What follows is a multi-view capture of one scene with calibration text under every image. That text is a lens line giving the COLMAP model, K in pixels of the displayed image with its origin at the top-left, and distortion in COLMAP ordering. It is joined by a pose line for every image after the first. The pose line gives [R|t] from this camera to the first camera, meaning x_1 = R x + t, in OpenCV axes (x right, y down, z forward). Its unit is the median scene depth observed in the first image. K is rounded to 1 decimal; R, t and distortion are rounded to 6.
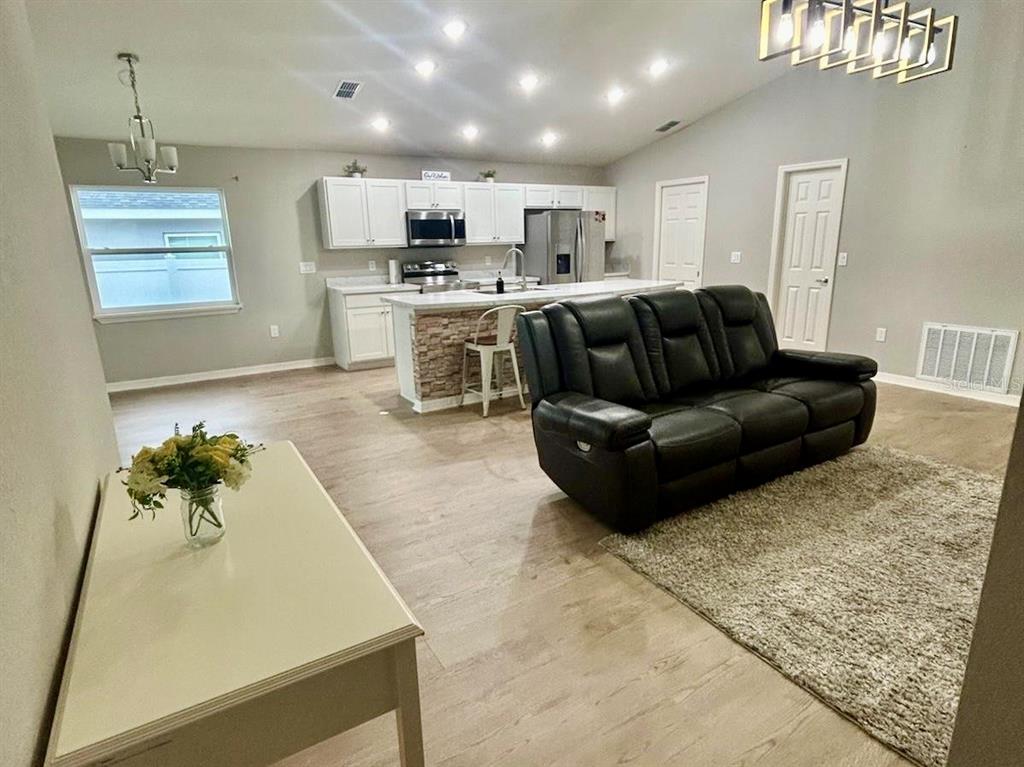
lens RADIAL K [[560.0, 0, 511.7], [0, 560.0, 381.5], [0, 0, 1]] dist [0.003068, -0.001811]
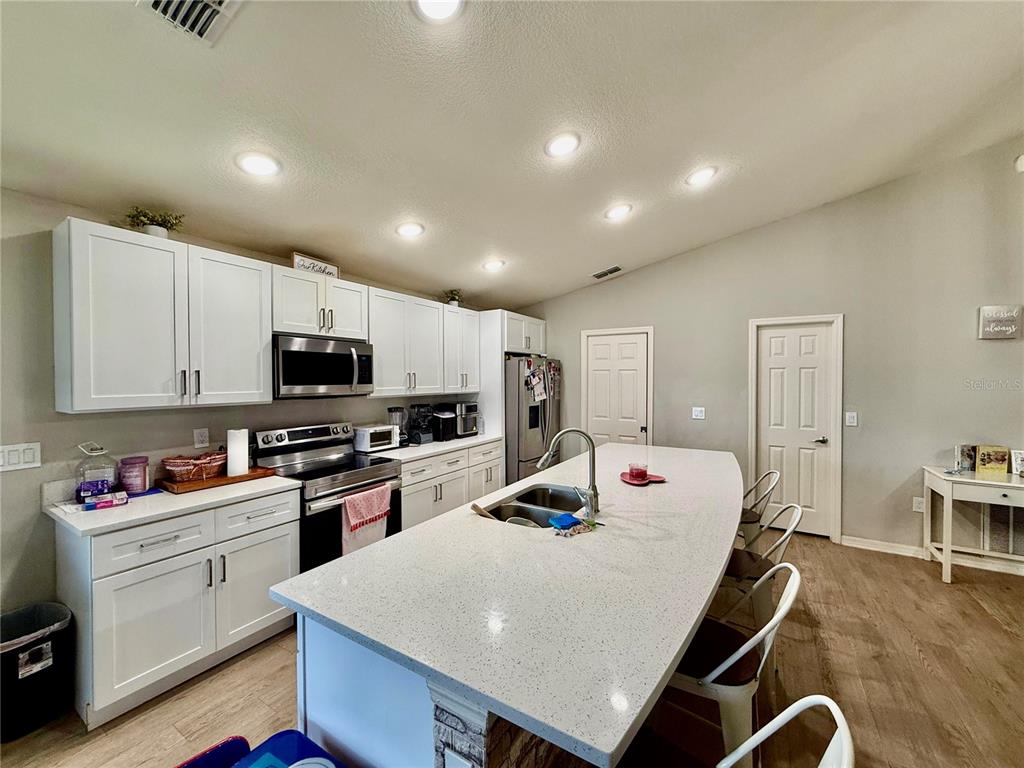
lens RADIAL K [[407.5, 0, 509.4], [0, 407.5, 383.6], [0, 0, 1]] dist [-0.001116, 0.000193]
pose [[0.881022, 0.021828, 0.472571, -0.195390], [0.094889, 0.970480, -0.221730, -0.168346], [-0.463461, 0.240190, 0.852943, 0.636888]]
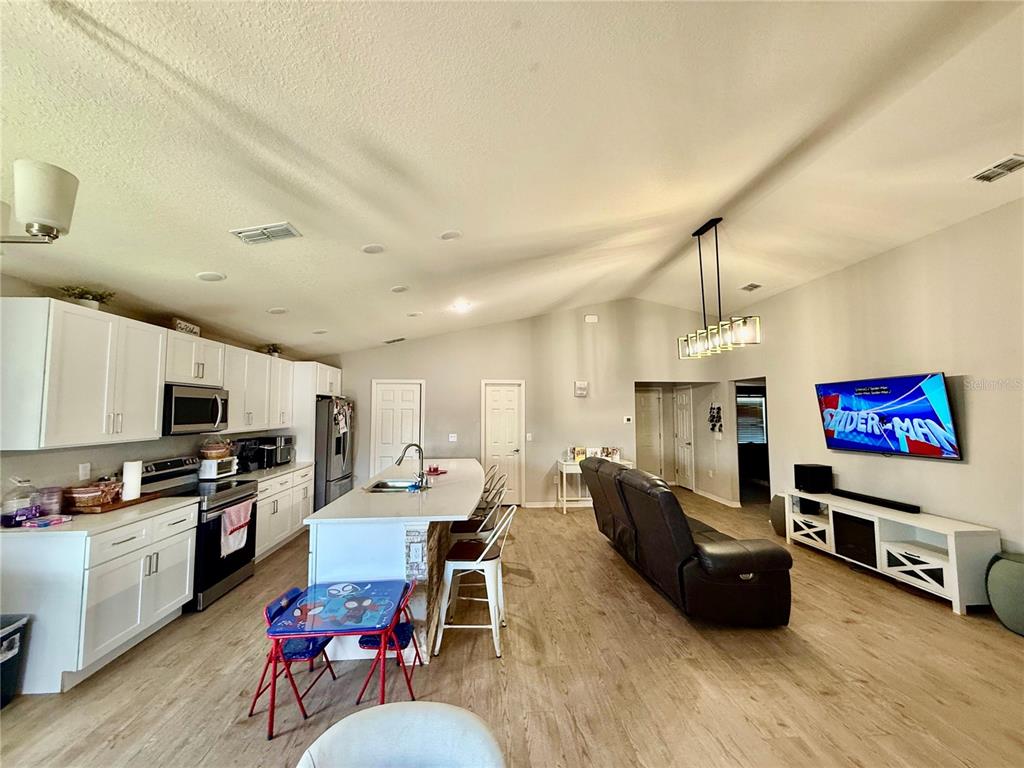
lens RADIAL K [[407.5, 0, 512.1], [0, 407.5, 385.2], [0, 0, 1]] dist [-0.001116, 0.000193]
pose [[0.431712, 0.086158, 0.897887, -0.505164], [0.214746, 0.956989, -0.195081, -0.131000], [-0.876076, 0.277036, 0.394642, 0.486557]]
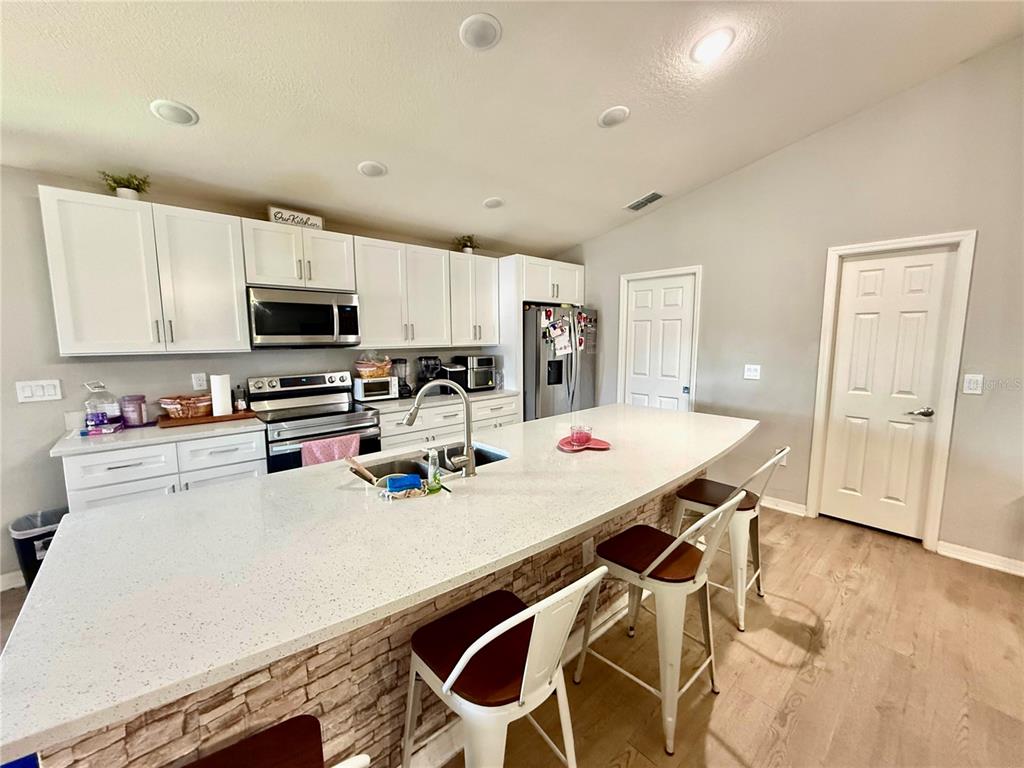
lens RADIAL K [[407.5, 0, 510.3], [0, 407.5, 383.4], [0, 0, 1]] dist [-0.001116, 0.000193]
pose [[0.978128, 0.001044, 0.208003, -0.016641], [0.028263, 0.990046, -0.137878, -0.159052], [-0.206077, 0.140741, 0.968362, 0.618850]]
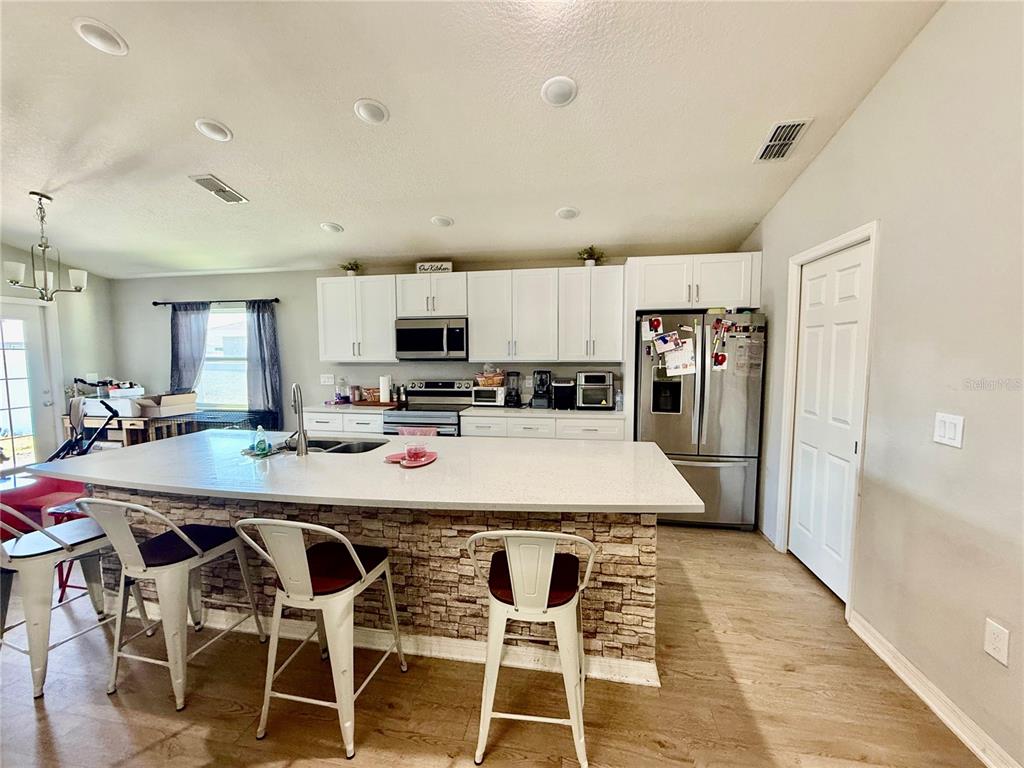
lens RADIAL K [[407.5, 0, 510.8], [0, 407.5, 384.8], [0, 0, 1]] dist [-0.001116, 0.000193]
pose [[0.766289, 0.076372, -0.637941, 0.392727], [-0.176617, 0.979698, -0.094865, -0.198190], [0.617744, 0.185365, 0.764220, 0.719294]]
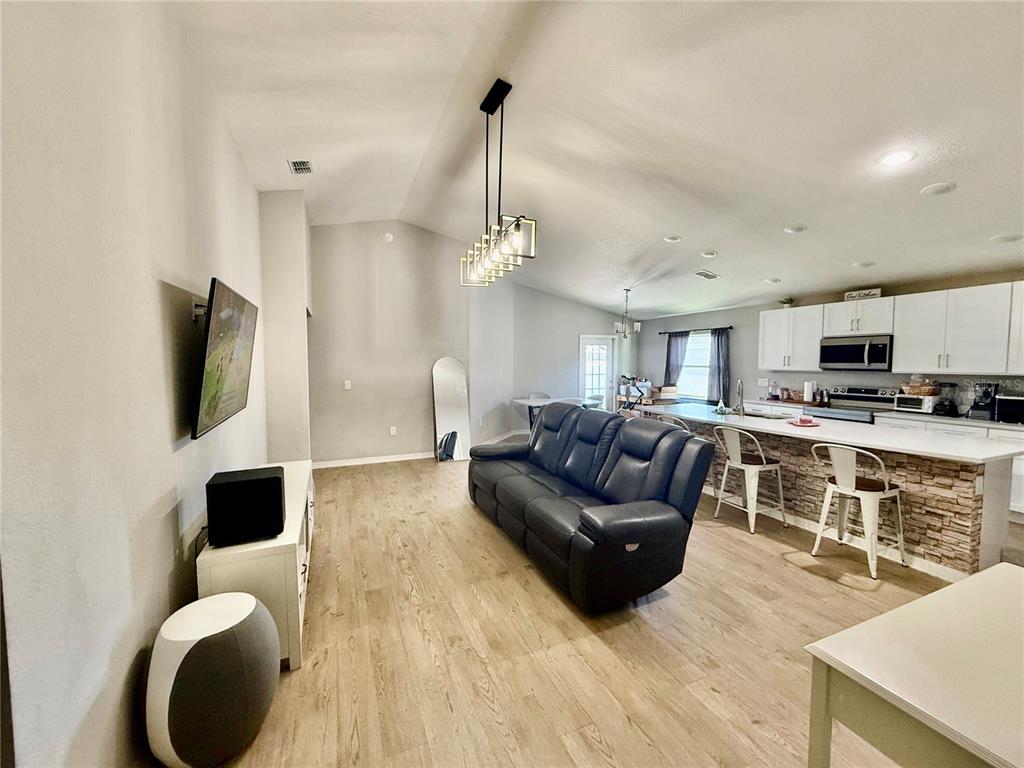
lens RADIAL K [[407.5, 0, 507.4], [0, 407.5, 383.0], [0, 0, 1]] dist [-0.001116, 0.000193]
pose [[-0.130850, 0.082794, -0.987939, 0.790537], [-0.241612, 0.963798, 0.112771, -0.175906], [0.961510, 0.253454, -0.106109, 0.555462]]
